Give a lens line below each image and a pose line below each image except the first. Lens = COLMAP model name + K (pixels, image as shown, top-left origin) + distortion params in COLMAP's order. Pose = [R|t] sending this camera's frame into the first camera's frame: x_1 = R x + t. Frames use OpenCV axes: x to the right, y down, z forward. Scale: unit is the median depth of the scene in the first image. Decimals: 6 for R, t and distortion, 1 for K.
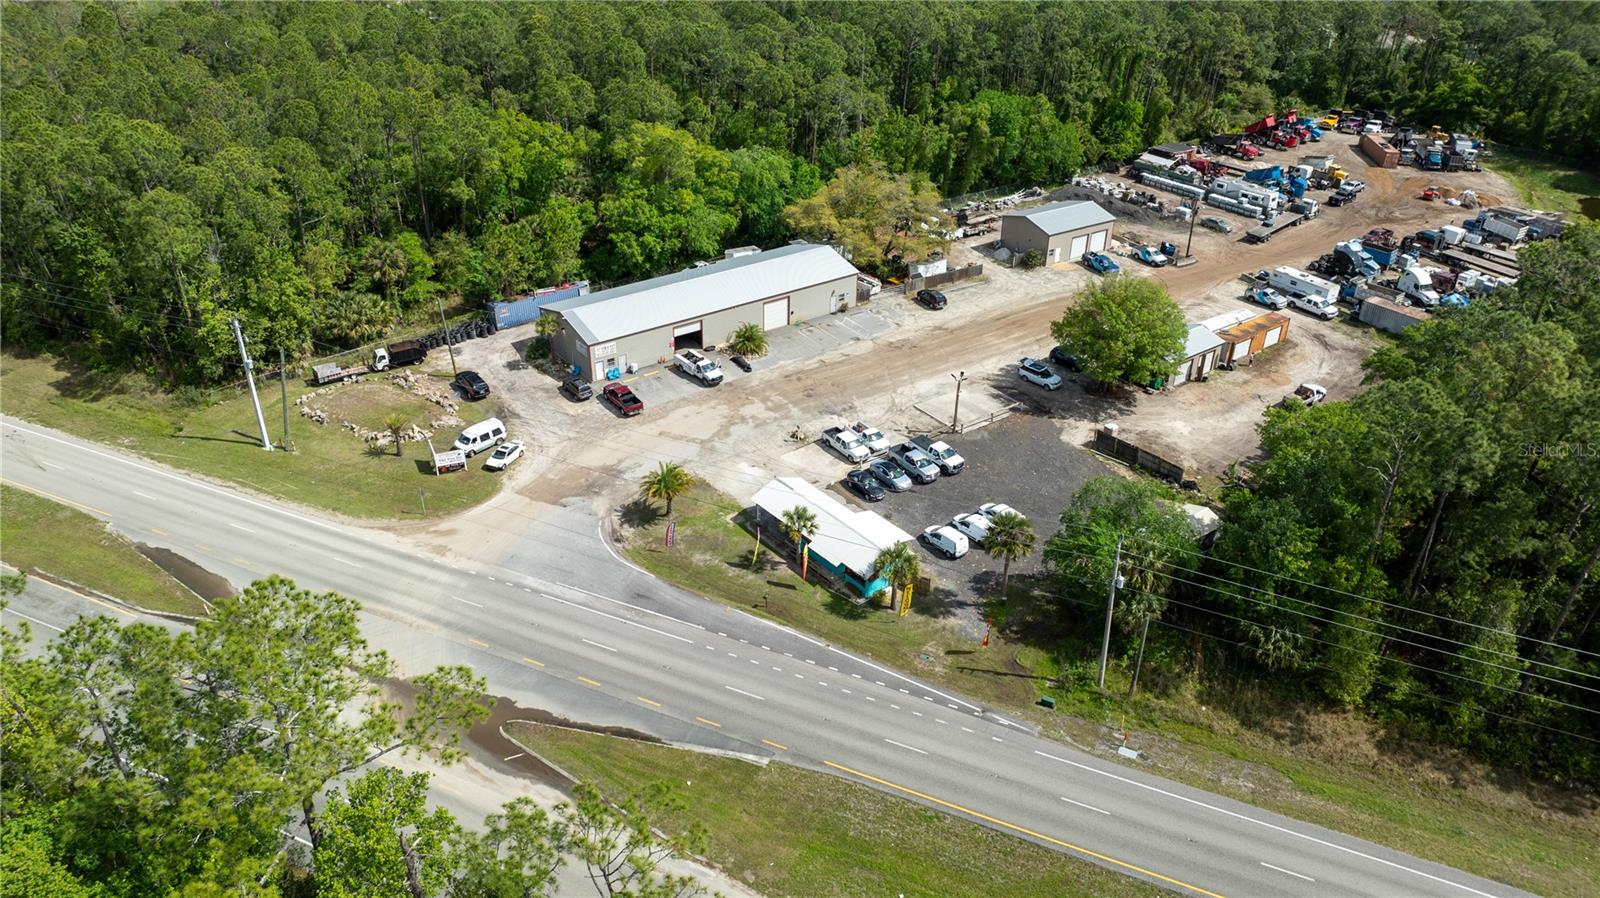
lens RADIAL K [[1123.5, 0, 797.7], [0, 1123.5, 454.3], [0, 0, 1]] dist [-0.017359, -0.007298]
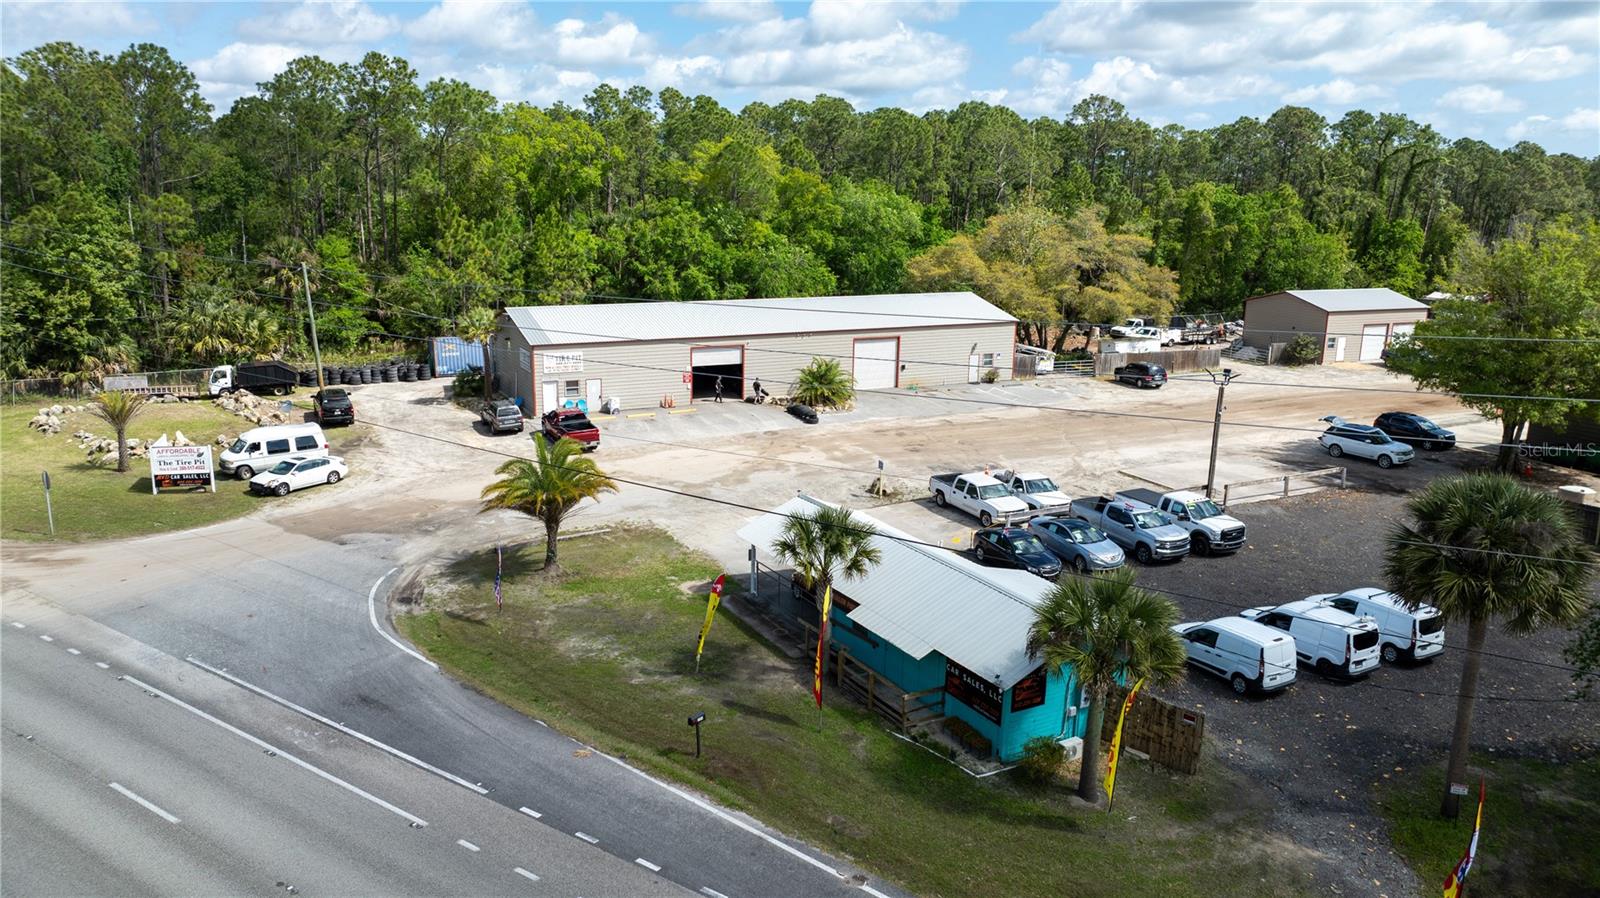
lens RADIAL K [[1125.3, 0, 797.6], [0, 1125.3, 451.2], [0, 0, 1]] dist [-0.019048, -0.003957]
pose [[0.987748, 0.042259, -0.150229, 0.030556], [-0.084632, 0.953843, -0.288134, 0.091864], [0.131119, 0.297318, 0.945732, 0.423659]]
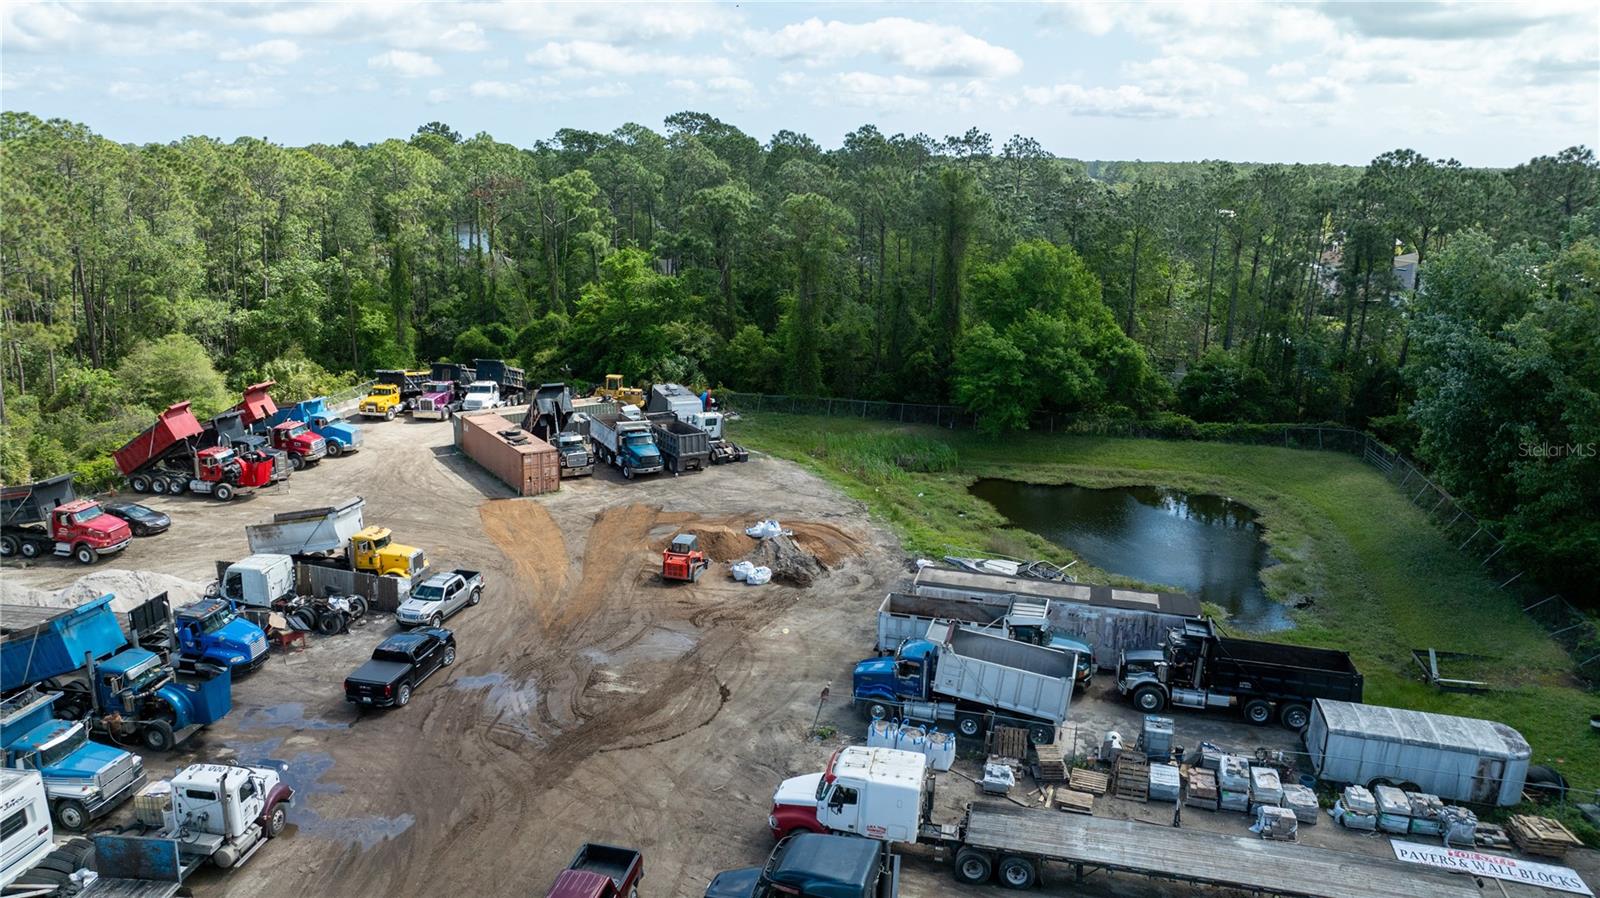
lens RADIAL K [[1125.1, 0, 797.6], [0, 1125.1, 449.9], [0, 0, 1]] dist [-0.021158, 0.008781]
pose [[0.758874, -0.163972, 0.630257, 0.524353], [0.324664, 0.934199, -0.147870, -0.270817], [-0.564539, 0.316836, 0.762175, 0.961397]]
